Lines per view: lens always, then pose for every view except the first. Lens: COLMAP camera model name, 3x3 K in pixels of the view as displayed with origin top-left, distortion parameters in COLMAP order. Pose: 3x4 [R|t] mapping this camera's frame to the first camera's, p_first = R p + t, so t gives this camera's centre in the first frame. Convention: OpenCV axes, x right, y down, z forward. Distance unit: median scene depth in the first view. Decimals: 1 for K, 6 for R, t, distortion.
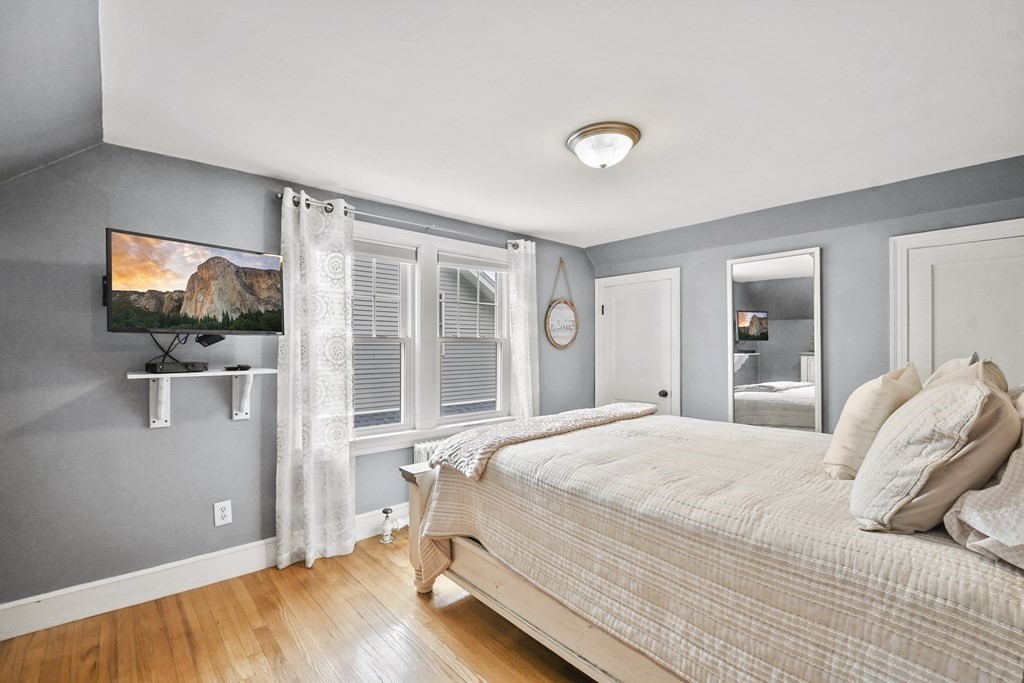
lens RADIAL K [[458.4, 0, 502.2], [0, 458.4, 346.6], [0, 0, 1]] dist [0.009475, -0.016913]
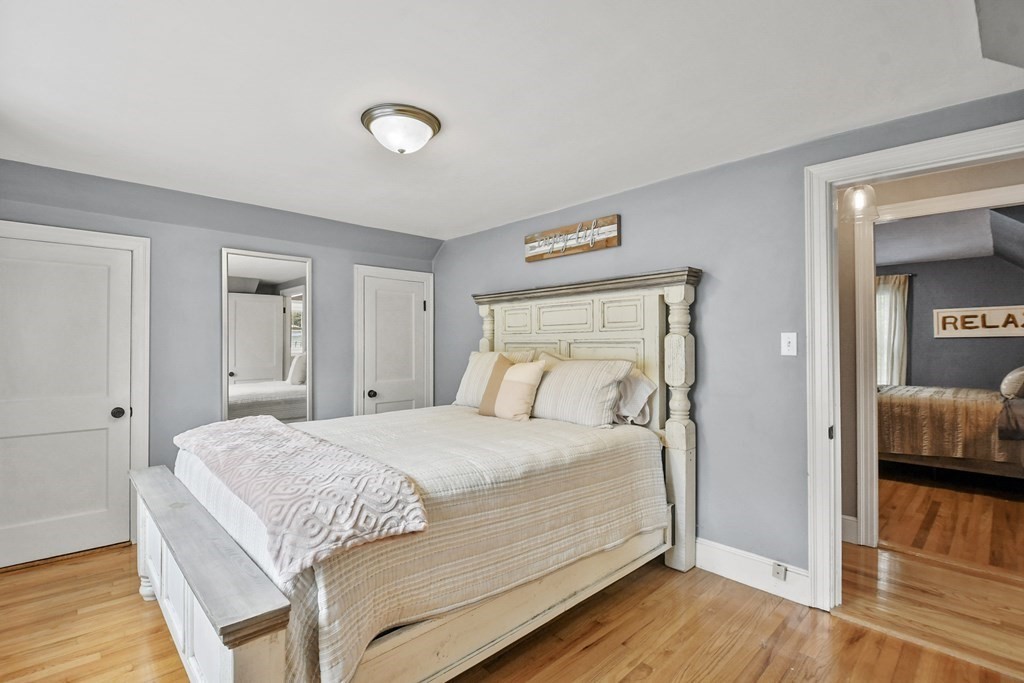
lens RADIAL K [[458.4, 0, 518.2], [0, 458.4, 343.1], [0, 0, 1]] dist [0.009475, -0.016913]
pose [[-0.053236, 0.007771, 0.998552, -0.812968], [0.001507, 0.999969, -0.007702, 0.007238], [-0.998581, 0.001095, -0.053246, 0.927594]]
